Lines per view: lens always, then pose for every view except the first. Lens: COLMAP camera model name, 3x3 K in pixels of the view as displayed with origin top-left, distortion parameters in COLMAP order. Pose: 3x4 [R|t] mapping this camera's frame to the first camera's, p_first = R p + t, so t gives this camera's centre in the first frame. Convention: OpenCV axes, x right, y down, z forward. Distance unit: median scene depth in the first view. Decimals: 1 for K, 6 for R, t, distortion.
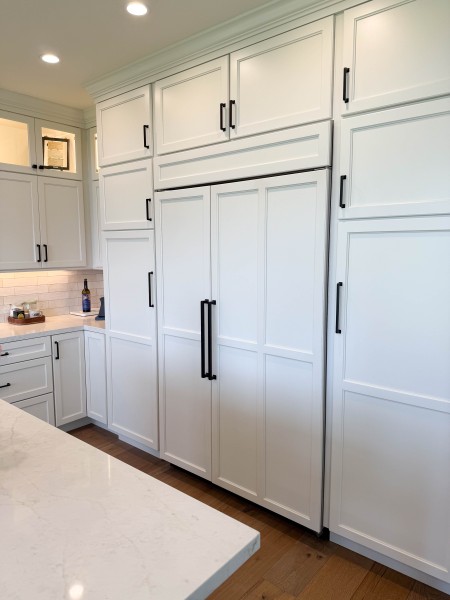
lens RADIAL K [[423.3, 0, 225.0], [0, 423.3, 300.0], [0, 0, 1]] dist [0.064502, -0.091912]
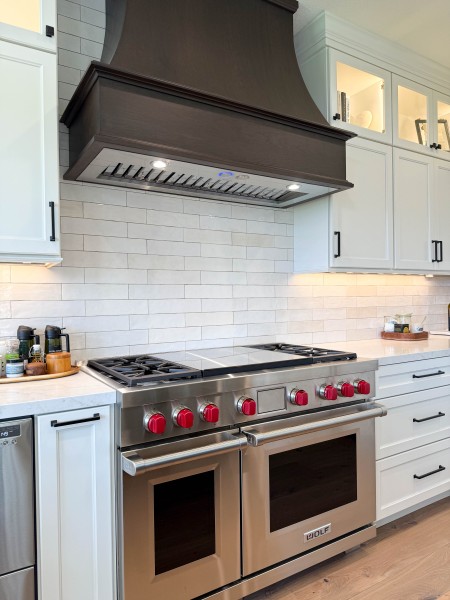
lens RADIAL K [[423.3, 0, 225.0], [0, 423.3, 300.0], [0, 0, 1]] dist [0.064502, -0.091912]
pose [[0.950446, -0.014120, -0.310570, -0.702452], [-0.022117, 0.993366, -0.112848, 0.101373], [0.310103, 0.114125, 0.943828, 0.167724]]
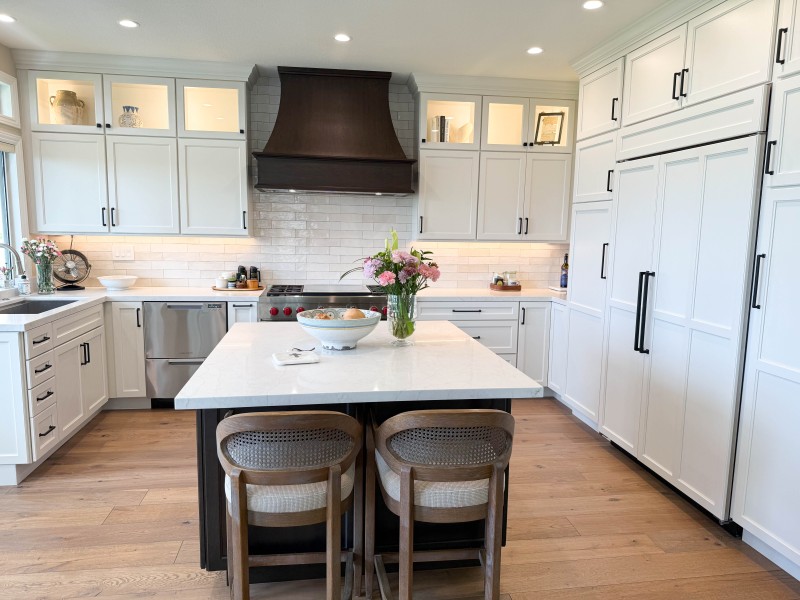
lens RADIAL K [[564.5, 0, 400.0], [0, 564.5, 300.0], [0, 0, 1]] dist [0.064502, -0.091912]
pose [[0.751835, 0.100164, -0.651699, 0.353601], [-0.098605, 0.994359, 0.039074, 0.063096], [0.651936, 0.034883, 0.757471, -0.333953]]
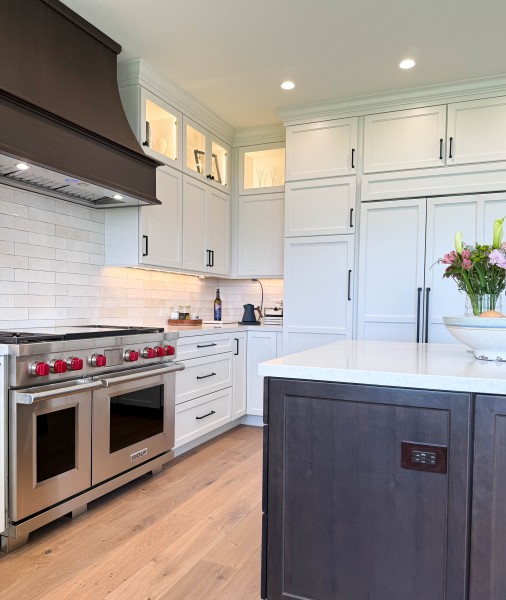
lens RADIAL K [[485.0, 0, 258.4], [0, 485.0, 321.5], [0, 0, 1]] dist [0.119642, -0.222922]
pose [[0.956618, 0.003186, 0.291326, -0.835902], [0.021557, 0.996425, -0.081683, 0.186714], [-0.290545, 0.084420, 0.953130, -0.212155]]
